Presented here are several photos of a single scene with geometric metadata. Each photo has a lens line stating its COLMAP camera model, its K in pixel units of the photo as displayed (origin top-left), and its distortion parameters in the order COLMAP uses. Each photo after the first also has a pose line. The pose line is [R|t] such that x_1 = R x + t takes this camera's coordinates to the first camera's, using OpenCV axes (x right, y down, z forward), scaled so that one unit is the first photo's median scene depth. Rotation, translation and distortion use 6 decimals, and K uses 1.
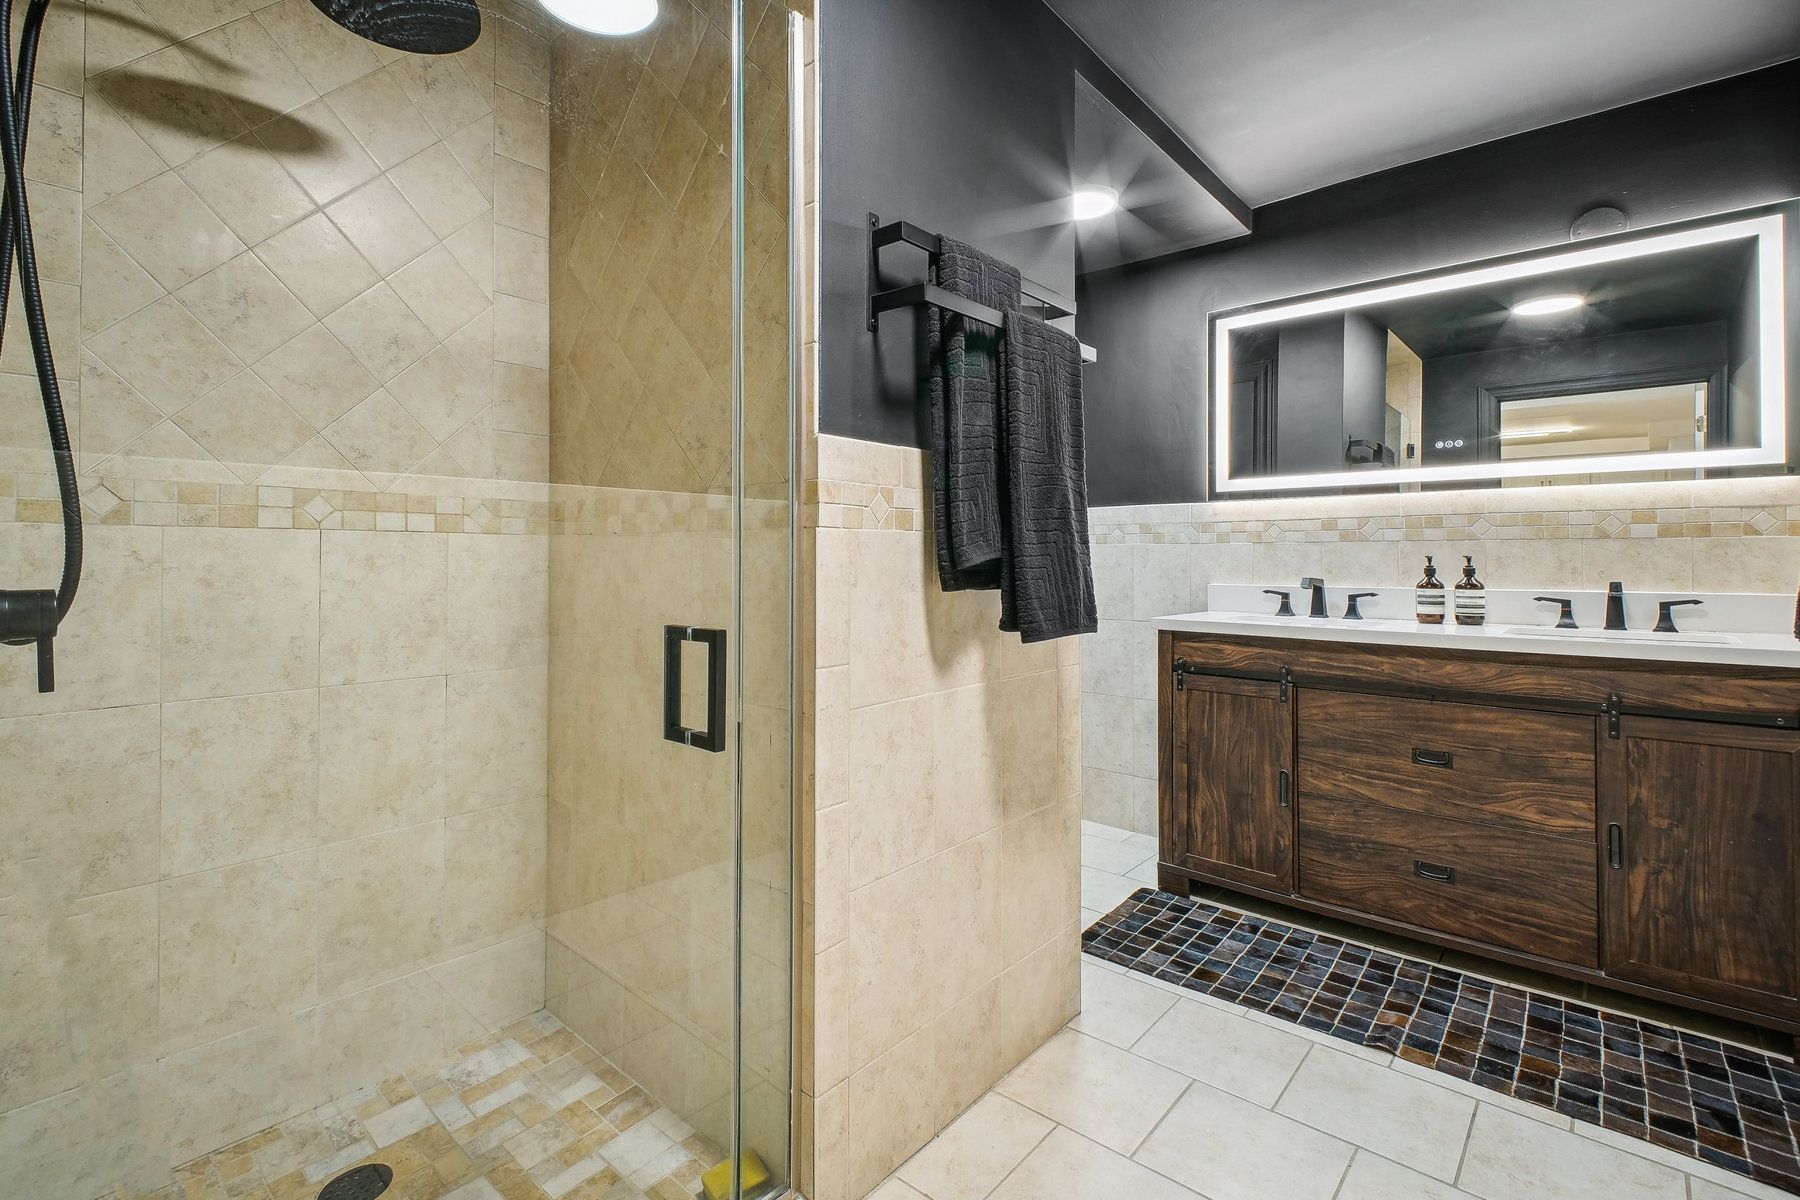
lens RADIAL K [[838.7, 0, 936.7], [0, 838.7, 585.6], [0, 0, 1]] dist [-0.001458, -0.001779]
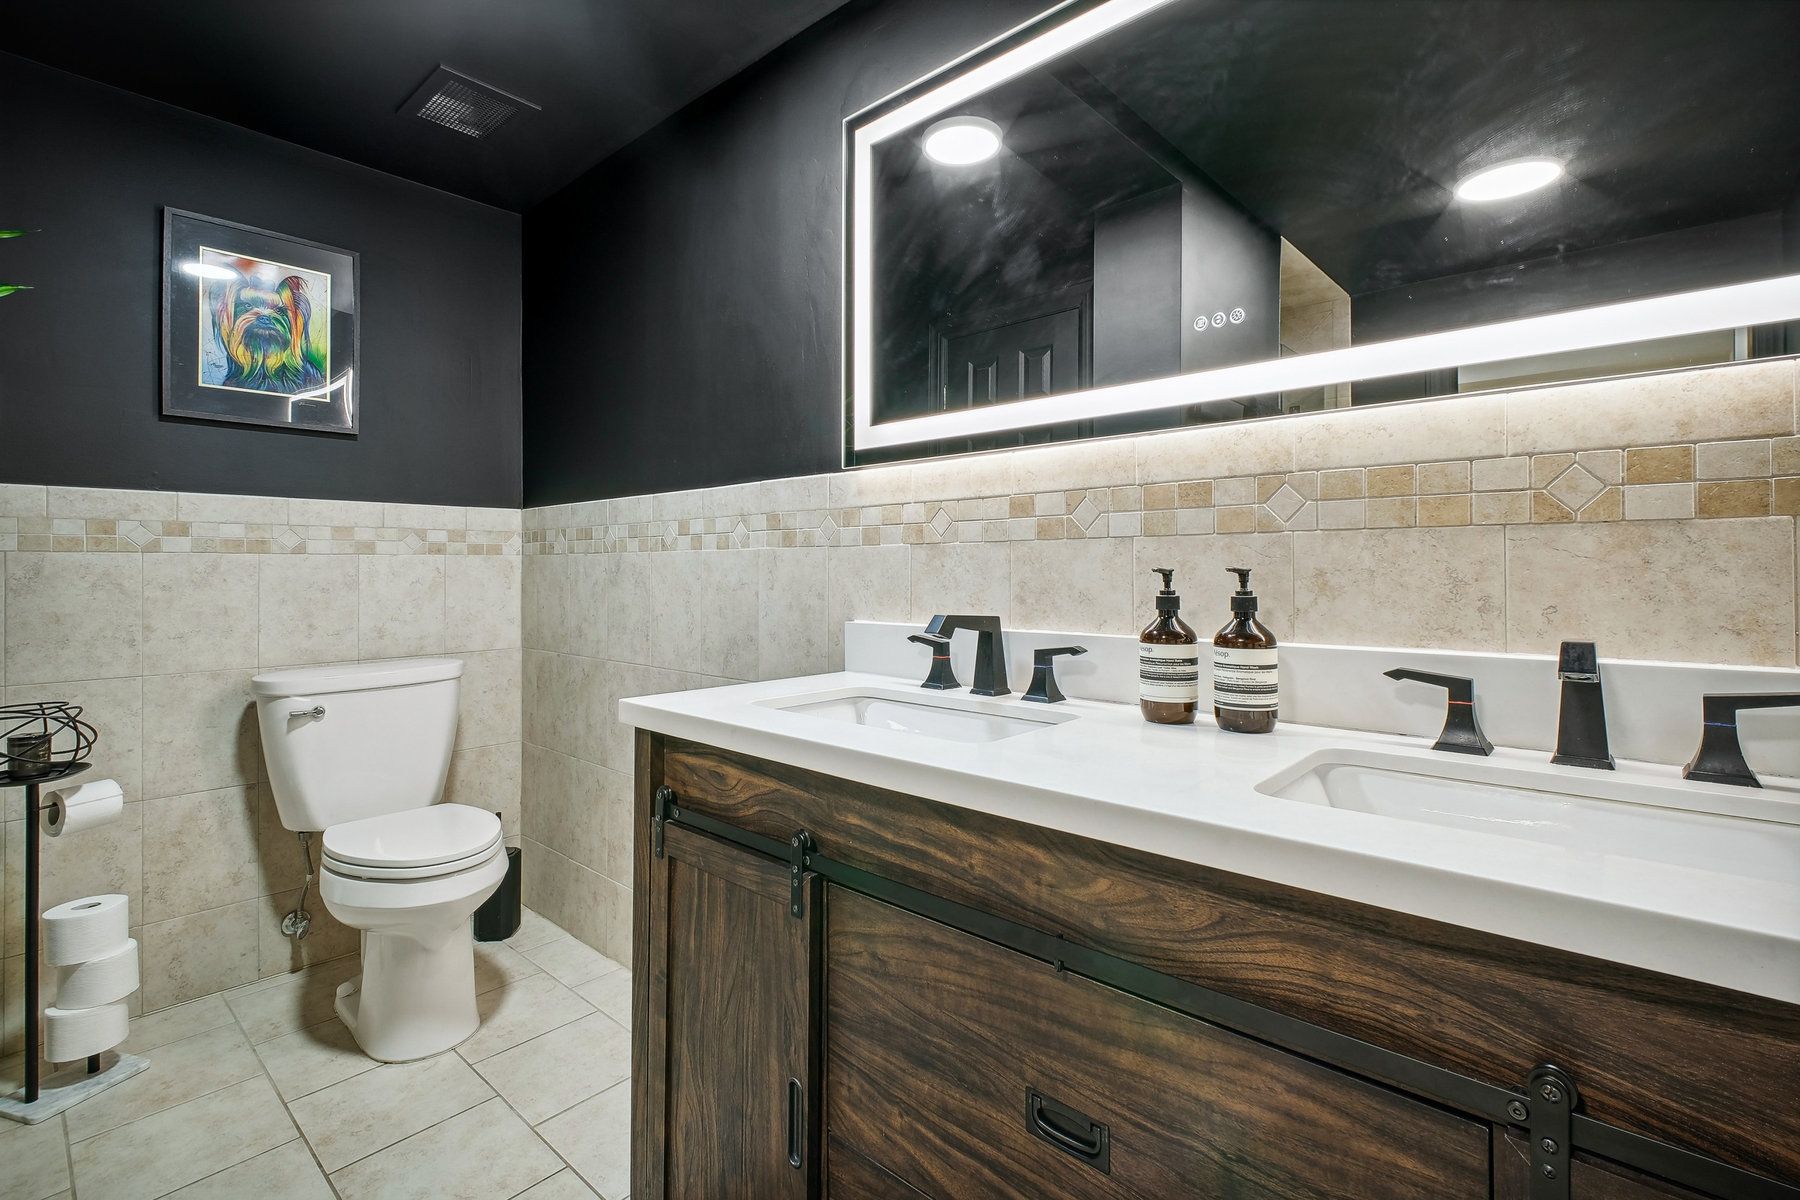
lens RADIAL K [[838.7, 0, 936.7], [0, 838.7, 585.6], [0, 0, 1]] dist [-0.001458, -0.001779]
pose [[0.999751, -0.004041, -0.021940, 0.489100], [0.003776, 0.999920, -0.012105, -0.022189], [0.021988, 0.012019, 0.999686, 0.570867]]
